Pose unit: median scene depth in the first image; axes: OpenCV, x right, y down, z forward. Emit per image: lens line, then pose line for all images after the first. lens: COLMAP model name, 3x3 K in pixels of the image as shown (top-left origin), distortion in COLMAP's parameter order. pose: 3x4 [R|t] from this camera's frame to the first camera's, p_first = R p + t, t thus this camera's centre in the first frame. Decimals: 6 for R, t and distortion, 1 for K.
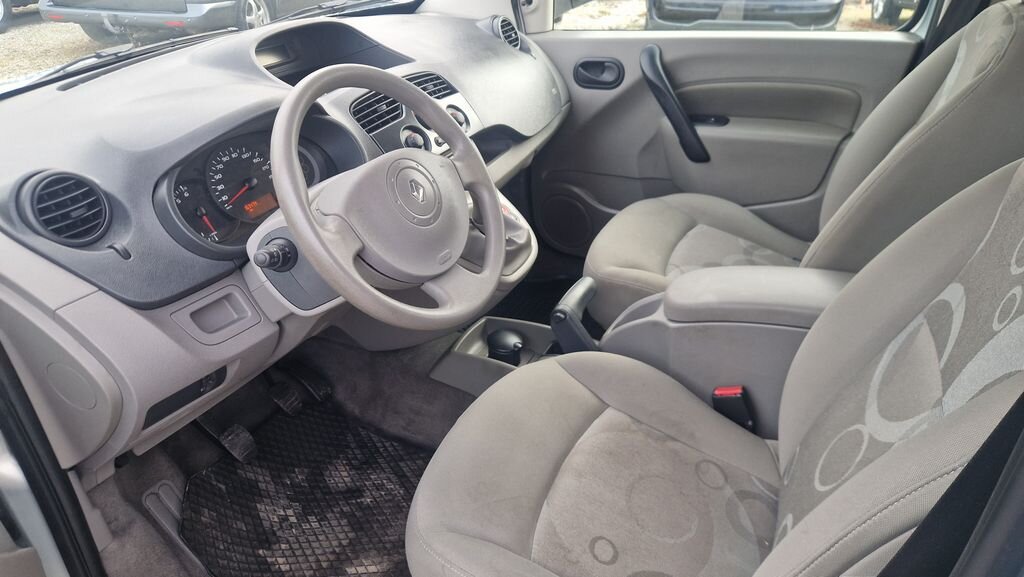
lens RADIAL K [[683.6, 0, 495.8], [0, 683.6, 290.7], [0, 0, 1]] dist [0.034845, -0.006057]
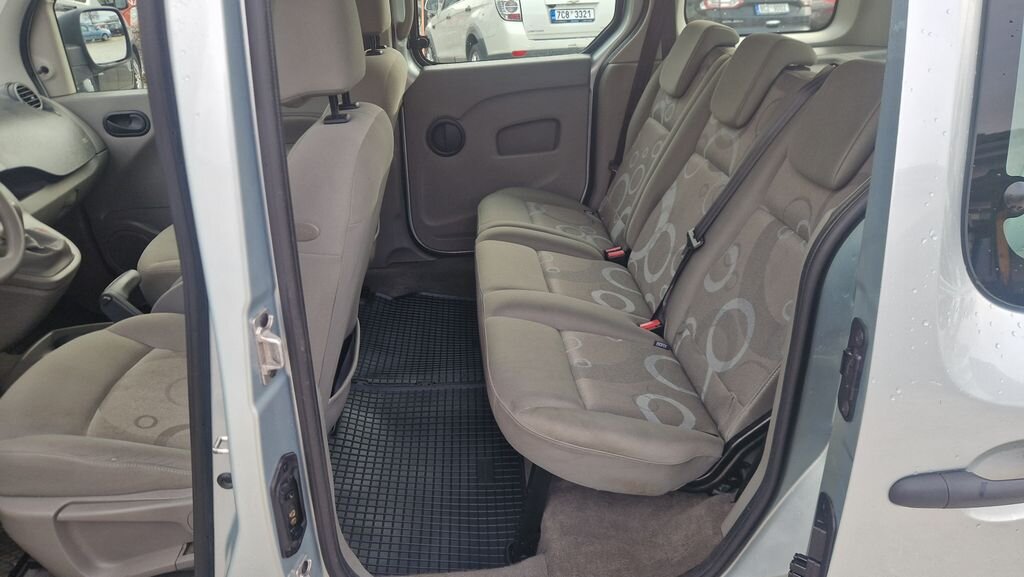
lens RADIAL K [[683.6, 0, 495.8], [0, 683.6, 290.7], [0, 0, 1]] dist [0.034845, -0.006057]
pose [[0.863827, -0.208636, 0.458556, 0.096668], [0.251868, 0.967149, -0.034431, 0.181368], [-0.436309, 0.145239, 0.887998, -0.337159]]
